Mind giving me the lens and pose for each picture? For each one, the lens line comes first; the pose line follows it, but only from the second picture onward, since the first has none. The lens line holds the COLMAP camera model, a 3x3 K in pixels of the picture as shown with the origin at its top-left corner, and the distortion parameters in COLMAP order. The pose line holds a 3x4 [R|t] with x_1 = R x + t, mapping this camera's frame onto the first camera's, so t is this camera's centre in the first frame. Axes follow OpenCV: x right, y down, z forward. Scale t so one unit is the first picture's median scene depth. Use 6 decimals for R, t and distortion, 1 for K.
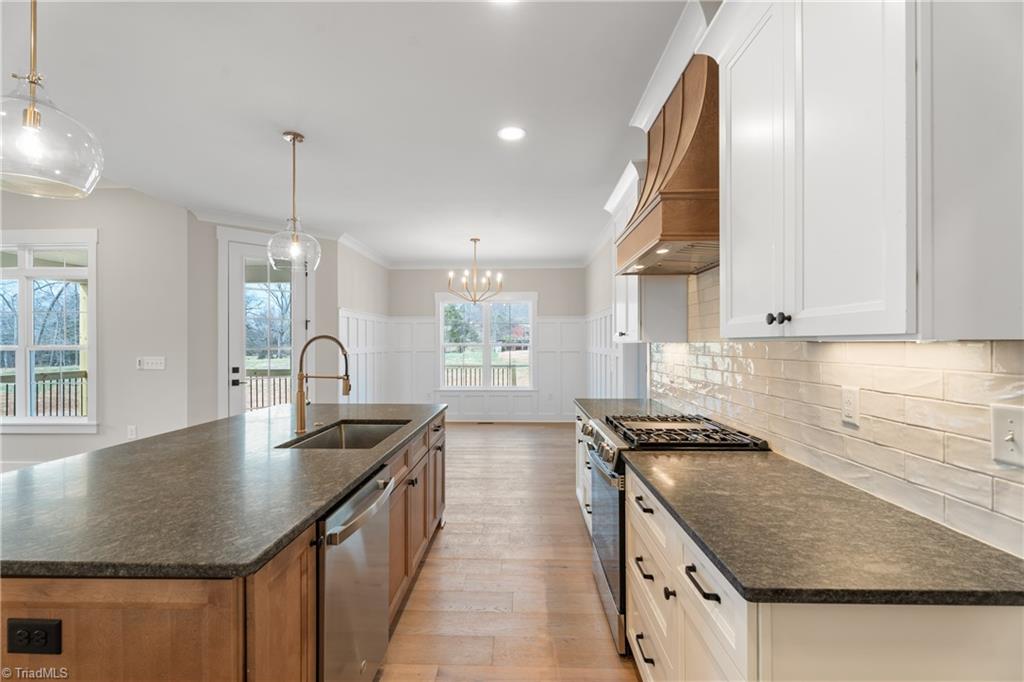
lens RADIAL K [[457.1, 0, 512.0], [0, 457.1, 341.0], [0, 0, 1]] dist [0.001081, 0.000034]
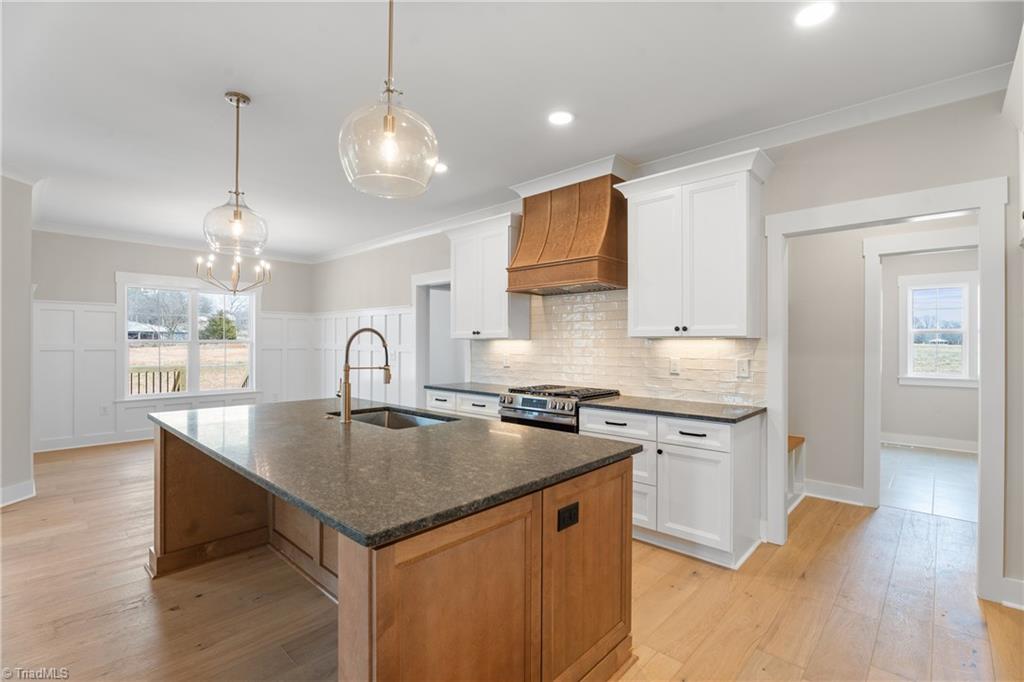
lens RADIAL K [[461.1, 0, 512.0], [0, 461.1, 341.0], [0, 0, 1]] dist [-0.000396, 0.000005]
pose [[0.662511, 0.006467, 0.749025, -0.996275], [-0.007903, 0.999967, -0.001644, 0.014878], [-0.749011, -0.004830, 0.662540, 0.034616]]
